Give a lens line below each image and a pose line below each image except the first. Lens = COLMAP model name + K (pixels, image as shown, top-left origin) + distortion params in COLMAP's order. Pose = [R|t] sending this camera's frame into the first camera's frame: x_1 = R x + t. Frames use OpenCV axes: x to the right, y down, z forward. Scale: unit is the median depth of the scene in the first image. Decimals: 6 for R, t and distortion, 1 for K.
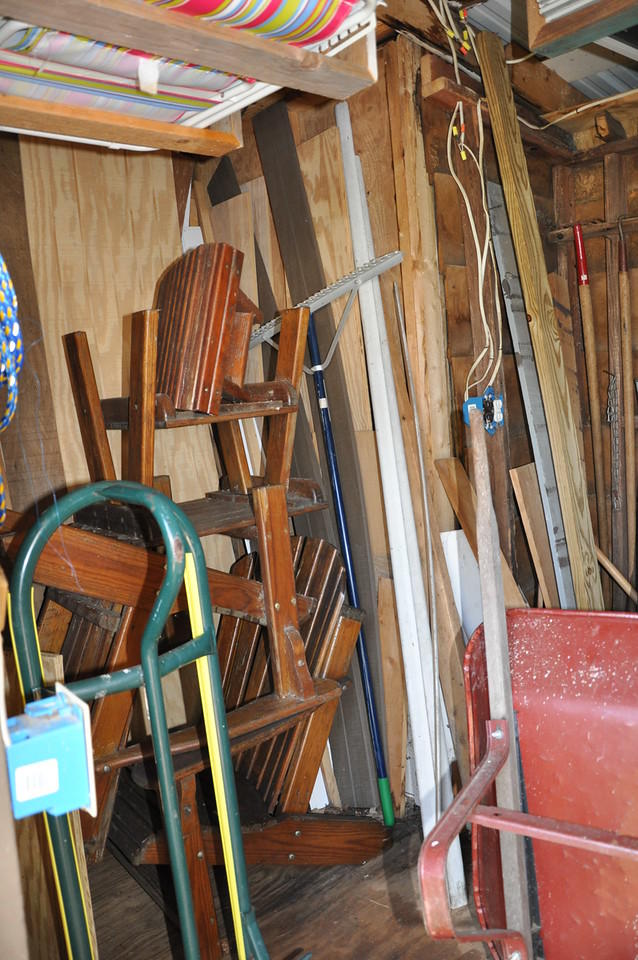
lens RADIAL K [[754.1, 0, 319.0], [0, 754.1, 480.0], [0, 0, 1]] dist [-0.167155, 0.137075]
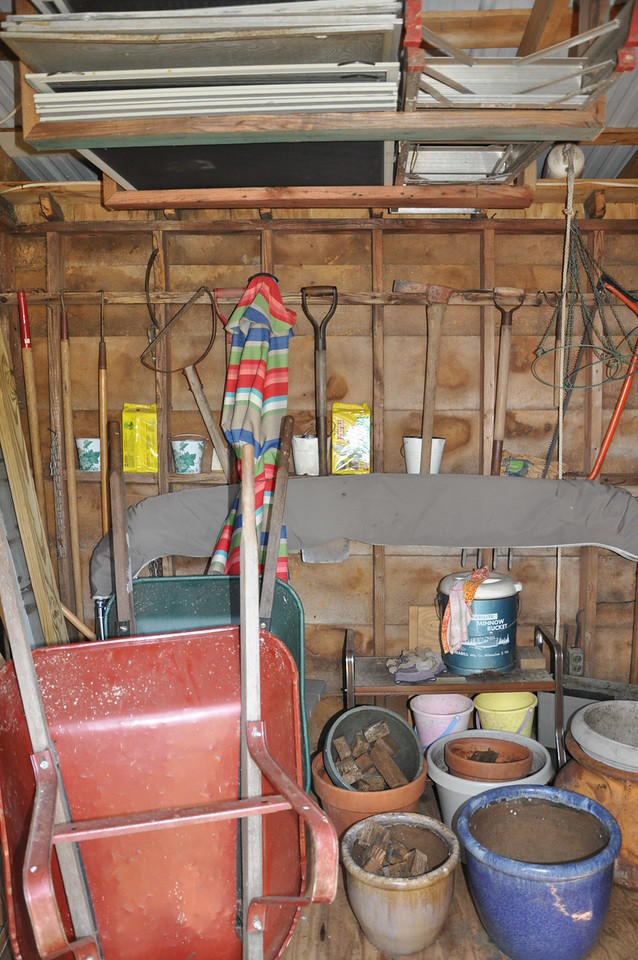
lens RADIAL K [[754.1, 0, 319.0], [0, 754.1, 480.0], [0, 0, 1]] dist [-0.167155, 0.137075]
pose [[0.691431, -0.012400, 0.722336, -0.122082], [0.064651, 0.996903, -0.044772, 0.001291], [-0.719544, 0.077657, 0.690091, -0.030327]]
